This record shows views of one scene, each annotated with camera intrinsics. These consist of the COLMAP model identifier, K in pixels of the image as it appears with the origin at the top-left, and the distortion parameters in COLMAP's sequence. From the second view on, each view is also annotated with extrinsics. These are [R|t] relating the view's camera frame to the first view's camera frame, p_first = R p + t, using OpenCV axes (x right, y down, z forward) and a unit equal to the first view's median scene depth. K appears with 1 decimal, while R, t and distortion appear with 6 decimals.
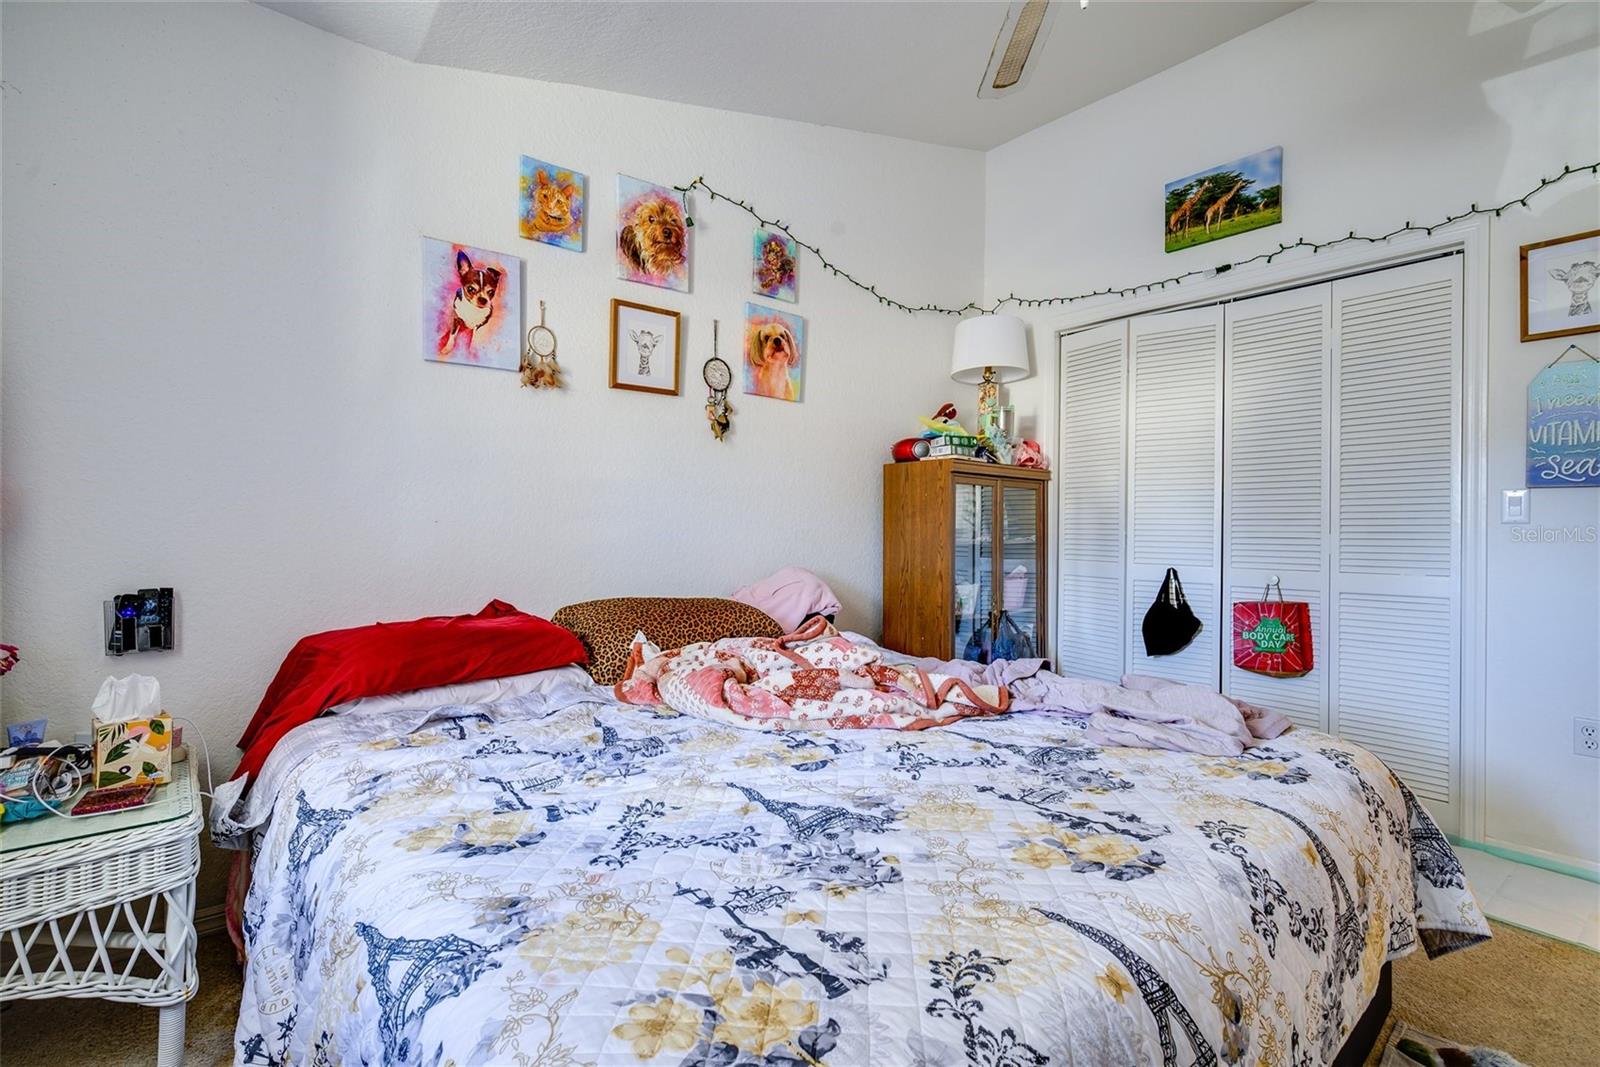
lens RADIAL K [[745.5, 0, 801.1], [0, 745.5, 531.6], [0, 0, 1]] dist [0.000658, 0.000158]
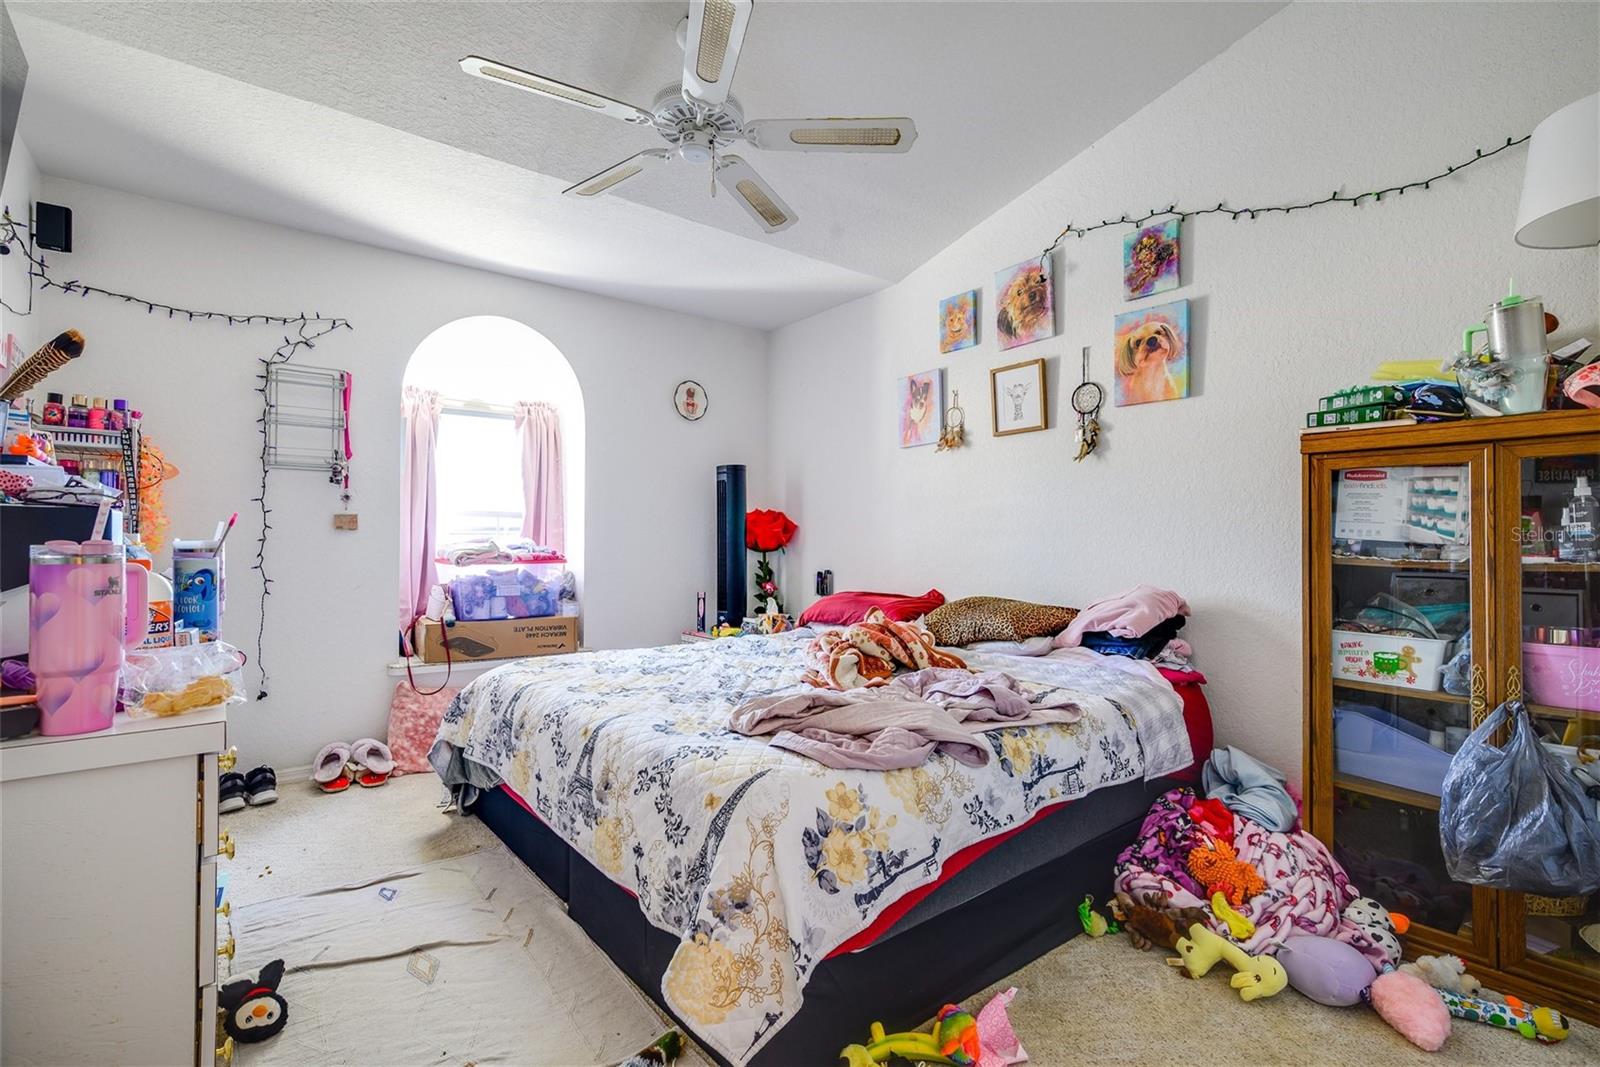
lens RADIAL K [[745.5, 0, 800.1], [0, 745.5, 535.5], [0, 0, 1]] dist [0.000658, 0.000158]
pose [[-0.036753, -0.014929, -0.999213, 0.977027], [-0.001340, 0.999888, -0.014889, 0.001214], [0.999323, 0.000792, -0.036769, 0.643336]]
